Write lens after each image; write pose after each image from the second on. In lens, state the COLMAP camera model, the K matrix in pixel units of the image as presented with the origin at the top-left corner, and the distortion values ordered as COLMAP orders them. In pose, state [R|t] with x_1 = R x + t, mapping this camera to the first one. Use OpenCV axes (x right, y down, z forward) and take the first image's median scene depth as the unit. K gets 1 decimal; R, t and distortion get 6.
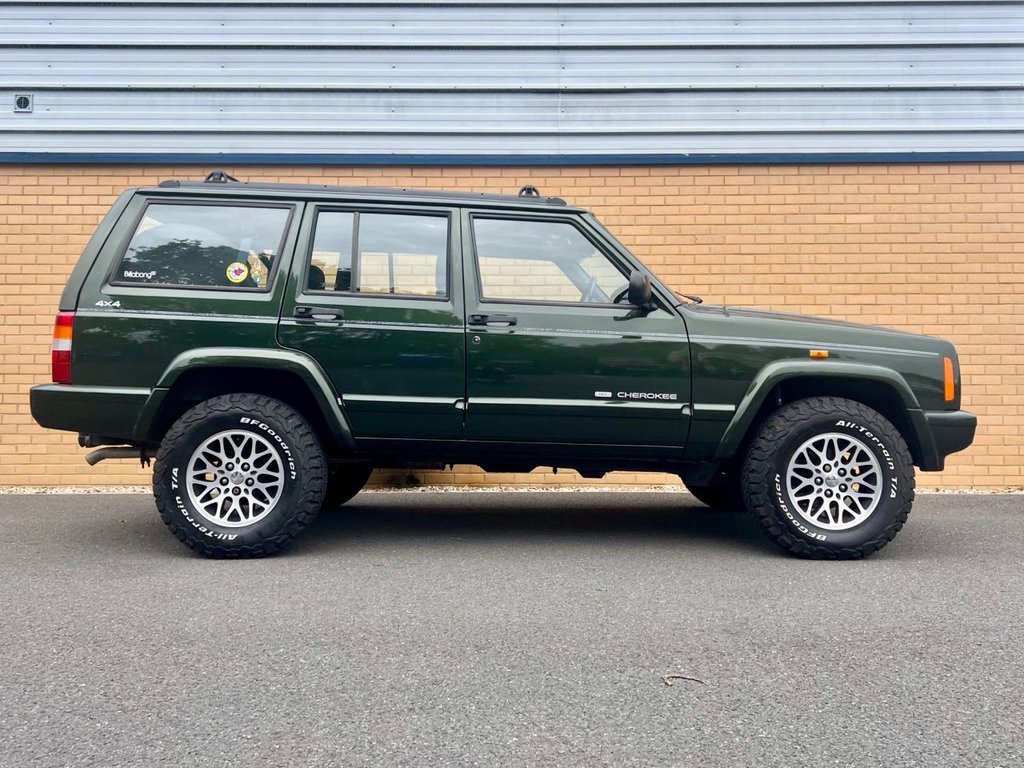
lens RADIAL K [[886.8, 0, 506.4], [0, 886.8, 361.1], [0, 0, 1]] dist [0.048053, -0.065319]
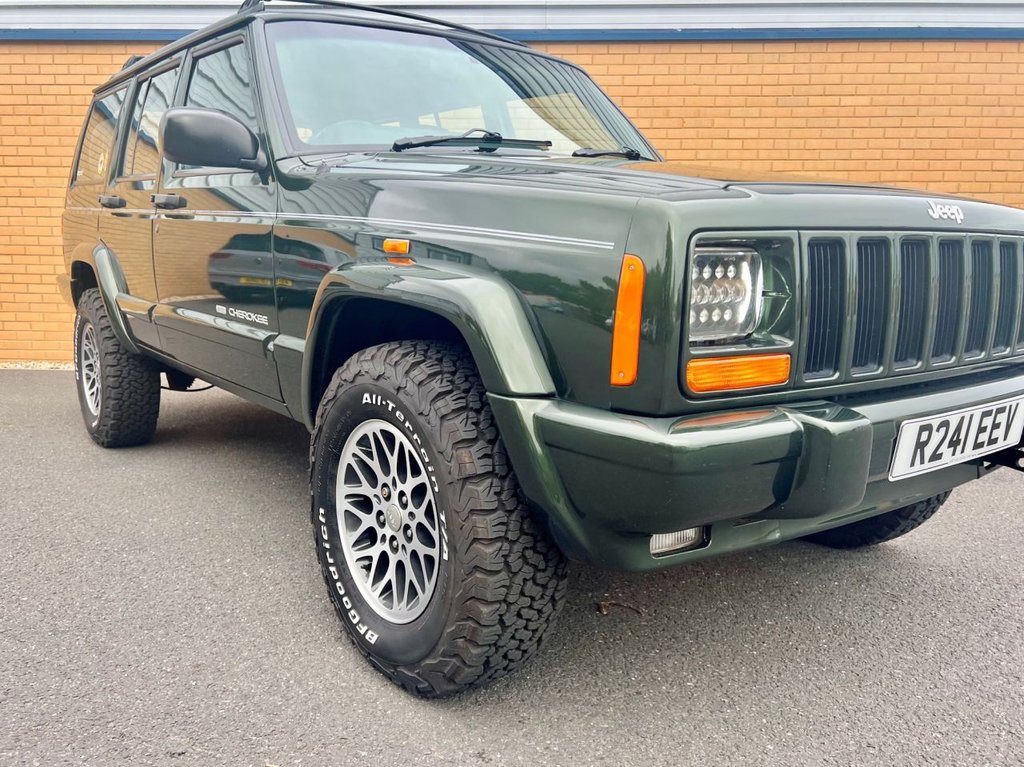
lens RADIAL K [[803.3, 0, 472.7], [0, 803.3, 402.2], [0, 0, 1]] dist [0.037753, -0.040139]
pose [[0.999008, 0.017333, -0.041015, 0.022870], [-0.008536, 0.978589, 0.205645, -0.016477], [0.043701, -0.205091, 0.977767, 0.054864]]
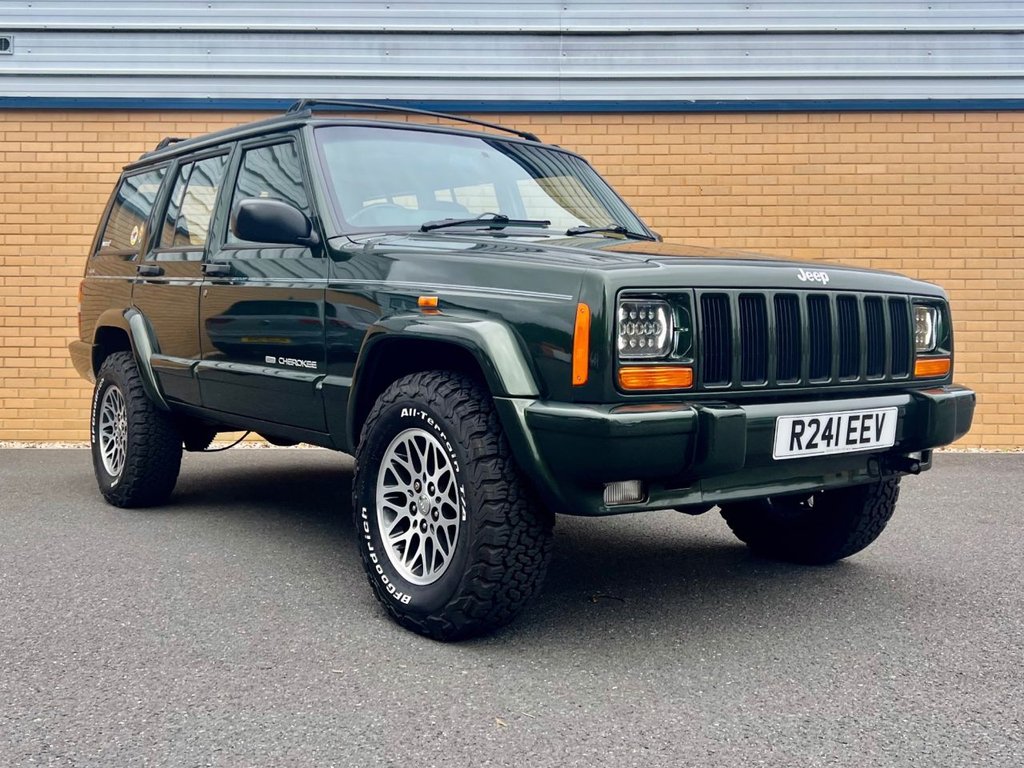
lens RADIAL K [[1018.2, 0, 528.6], [0, 1018.2, 348.0], [0, 0, 1]] dist [0.071498, -0.132204]
pose [[0.999974, 0.003892, -0.006148, 0.033428], [-0.003631, 0.999118, 0.041832, -0.011239], [0.006305, -0.041808, 0.999106, -0.117386]]
